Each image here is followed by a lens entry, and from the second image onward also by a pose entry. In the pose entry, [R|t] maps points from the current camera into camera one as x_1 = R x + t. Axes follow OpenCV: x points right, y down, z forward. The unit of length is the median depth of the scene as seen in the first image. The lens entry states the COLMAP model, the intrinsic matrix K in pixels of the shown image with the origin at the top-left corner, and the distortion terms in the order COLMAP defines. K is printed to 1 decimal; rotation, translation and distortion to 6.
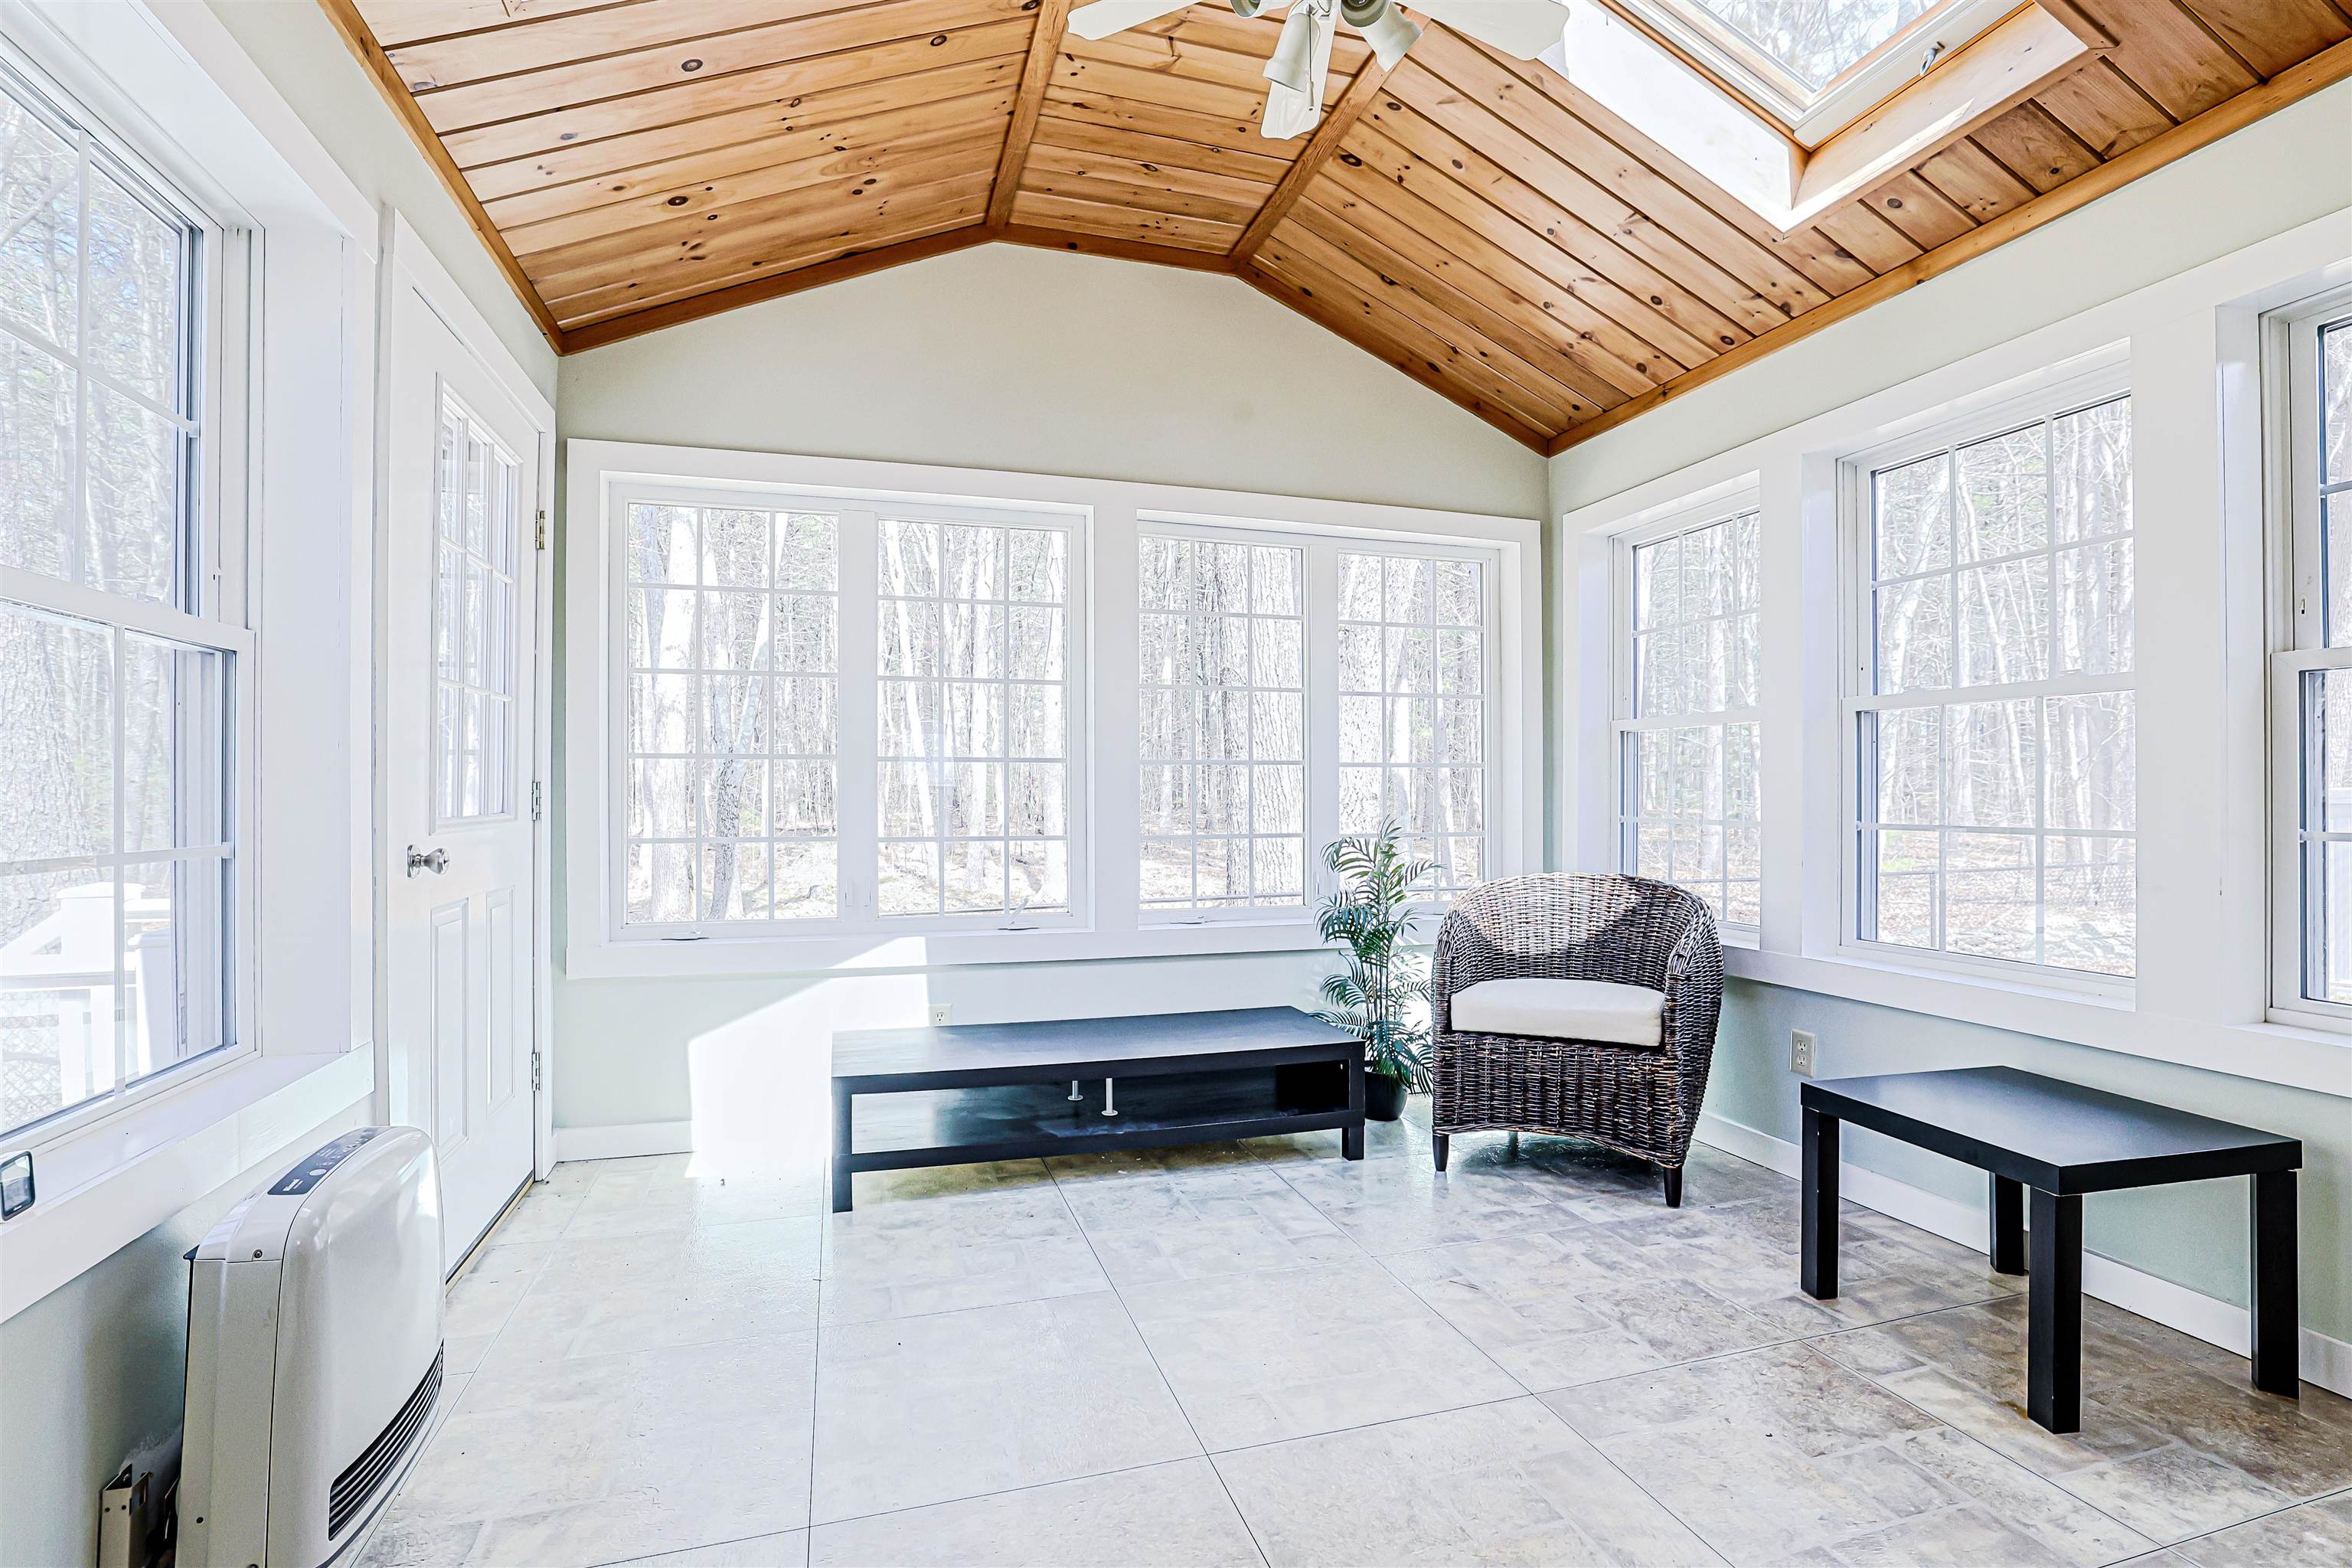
lens RADIAL K [[1070.3, 0, 1189.6], [0, 1070.3, 791.1], [0, 0, 1]] dist [-0.045393, 0.019202]
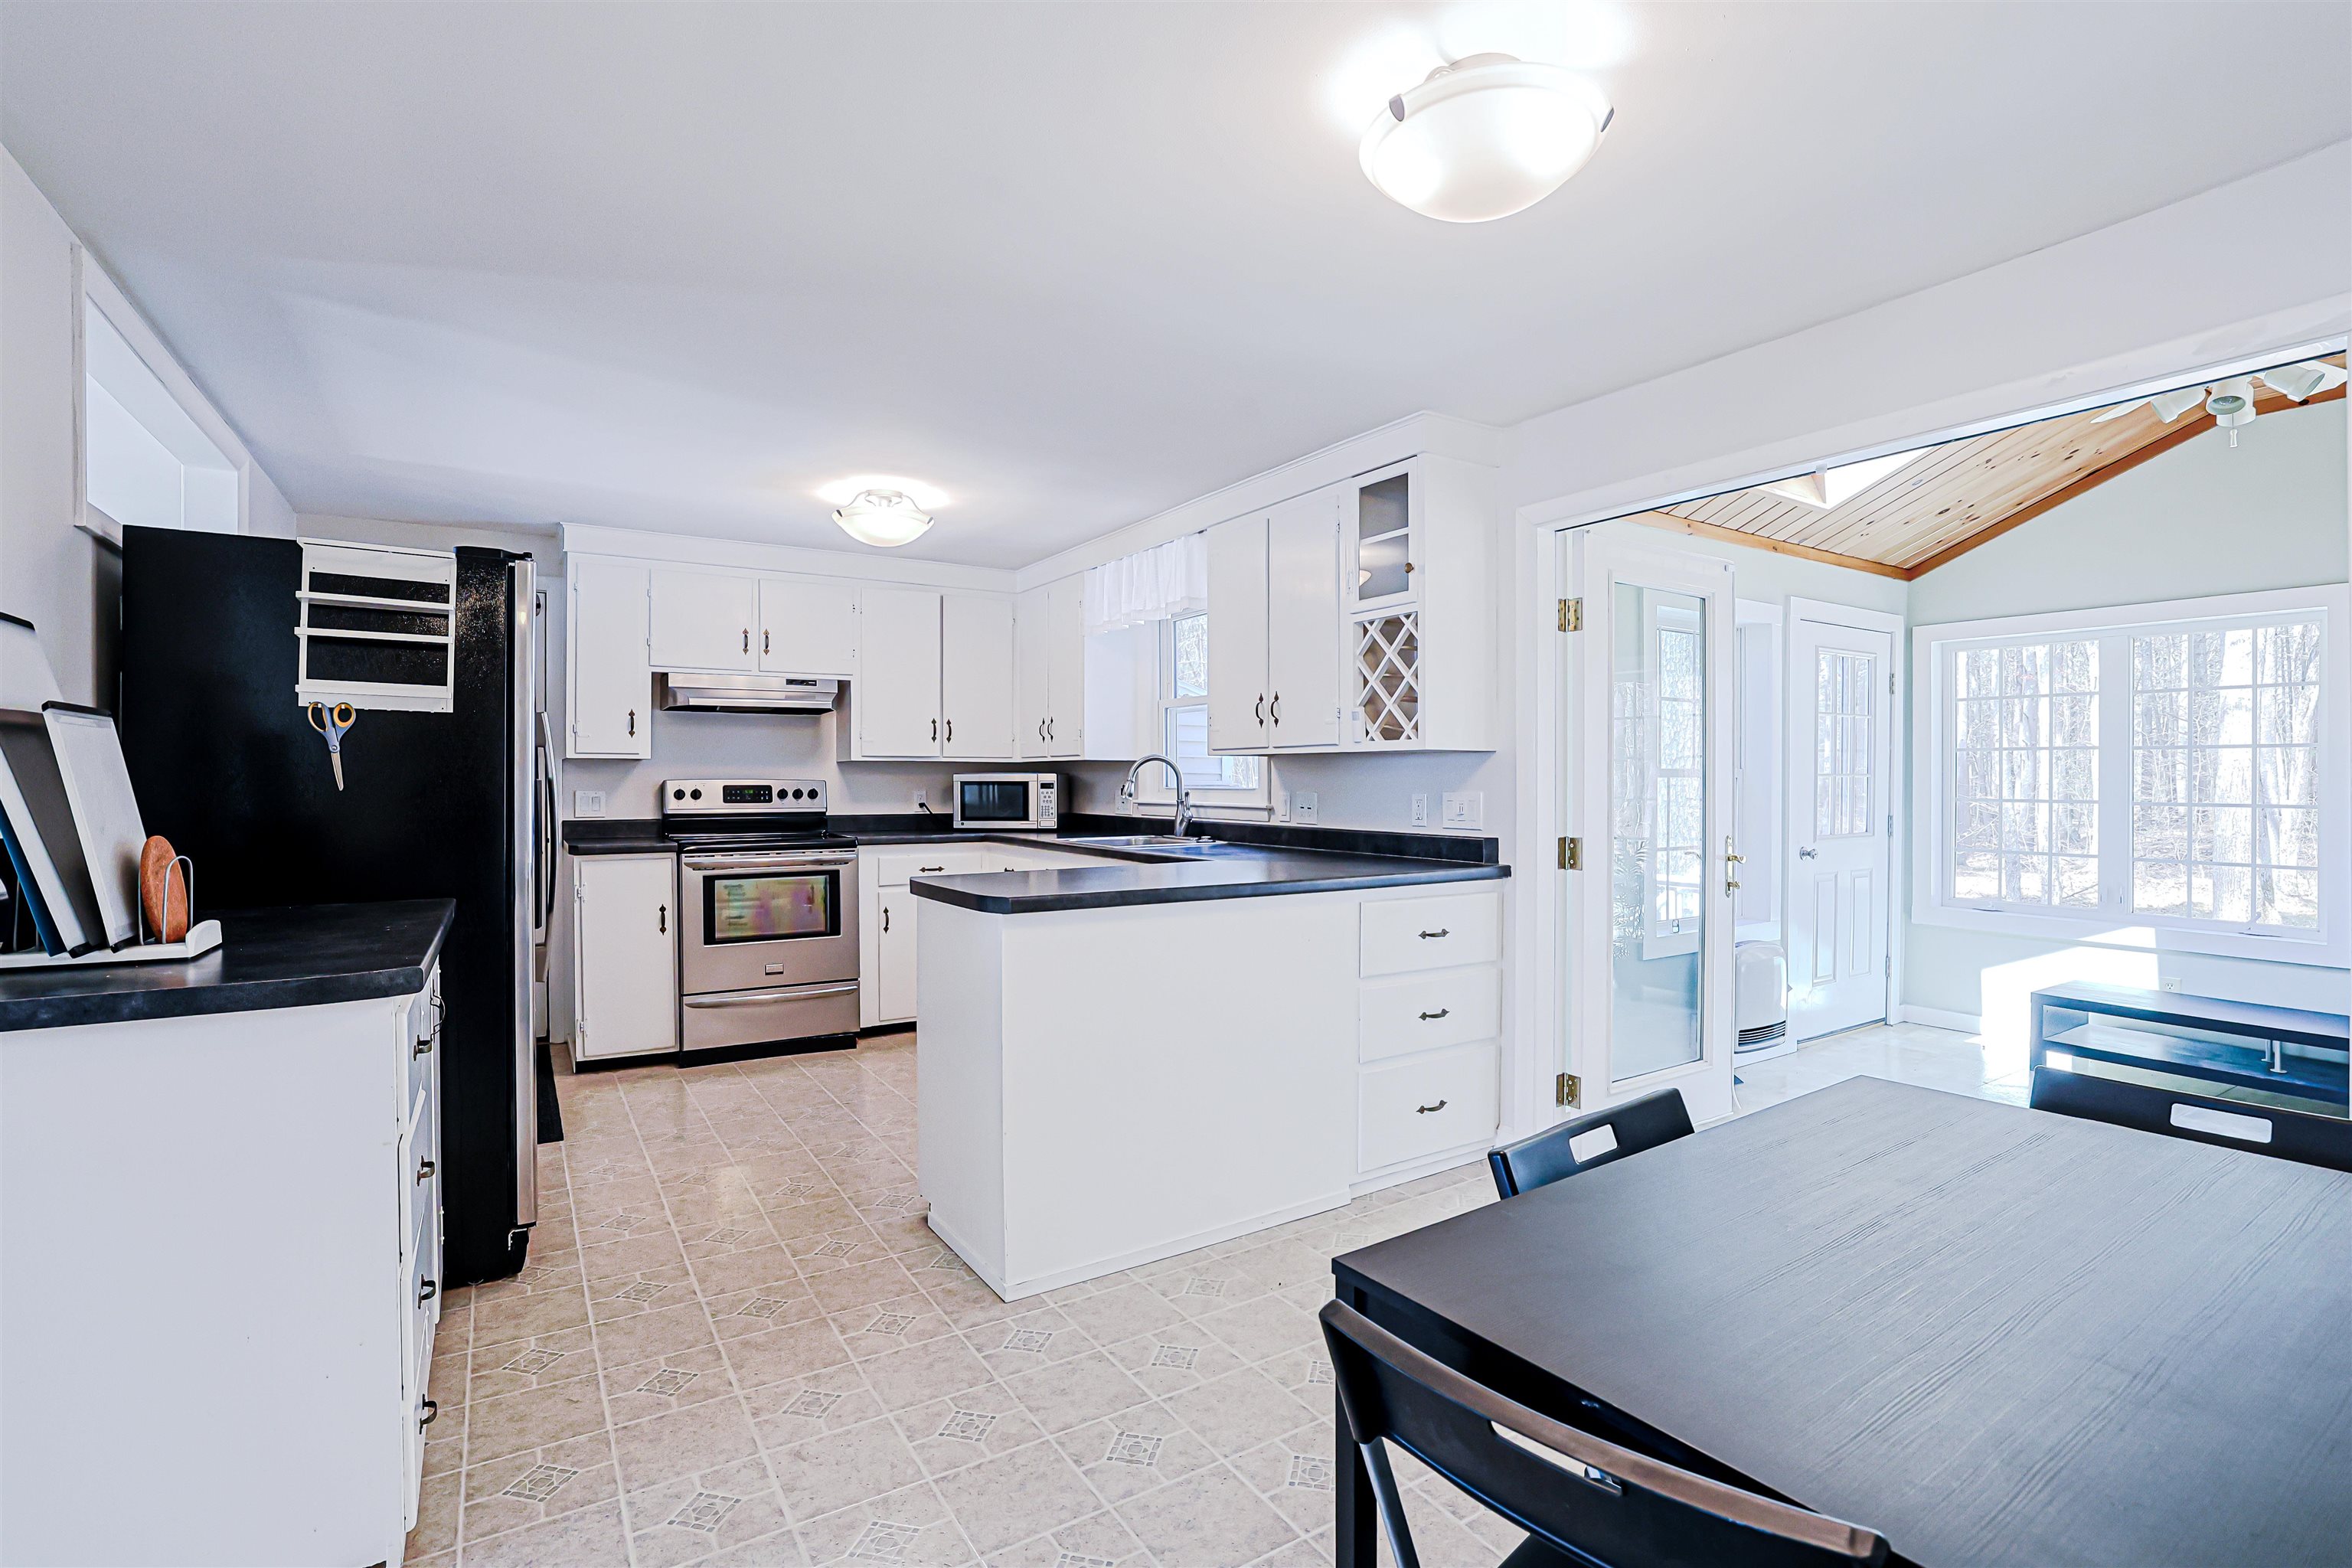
lens RADIAL K [[1062.2, 0, 1155.8], [0, 1062.2, 777.3], [0, 0, 1]] dist [-0.047277, 0.018175]
pose [[0.232020, -0.000063, -0.972711, 1.003189], [-0.003686, 0.999993, -0.000944, -0.080926], [0.972704, 0.003804, 0.232018, -0.817188]]
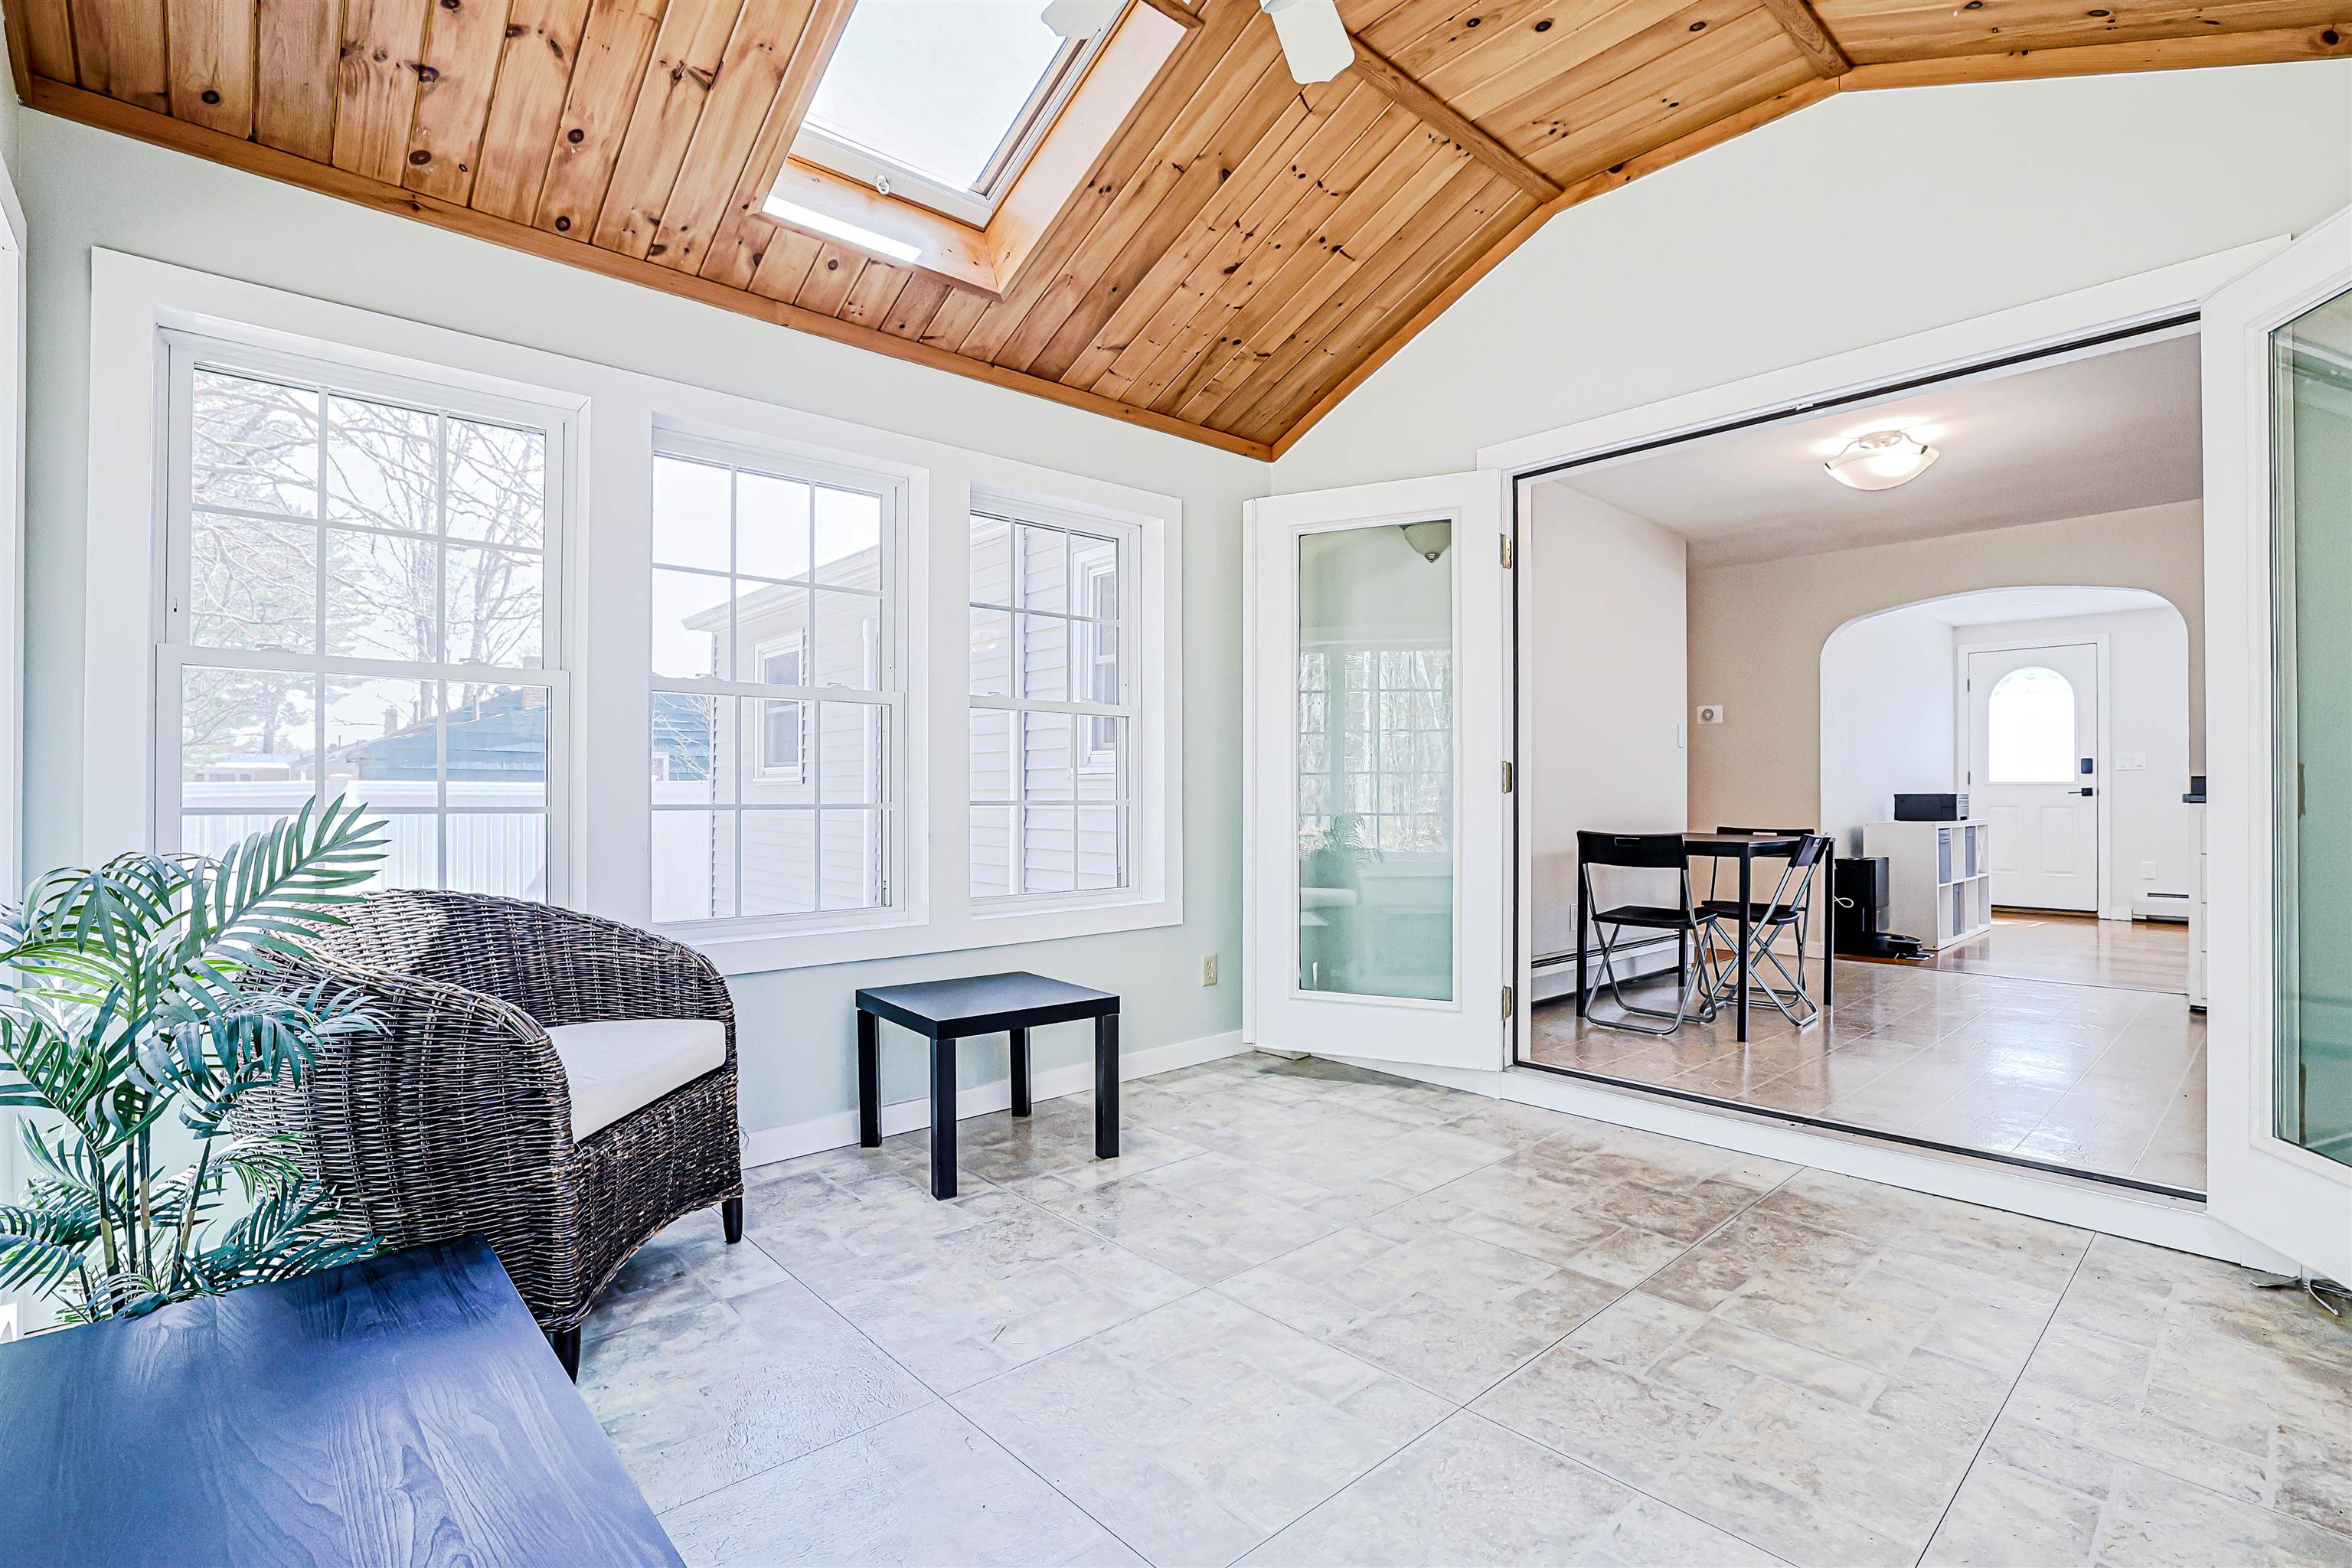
lens RADIAL K [[1070.3, 0, 1189.6], [0, 1070.3, 791.1], [0, 0, 1]] dist [-0.045393, 0.019202]
pose [[-0.409248, 0.005125, 0.912409, -0.479073], [-0.001286, 0.999980, -0.006194, 0.023155], [-0.912422, -0.003709, -0.409233, 0.973881]]
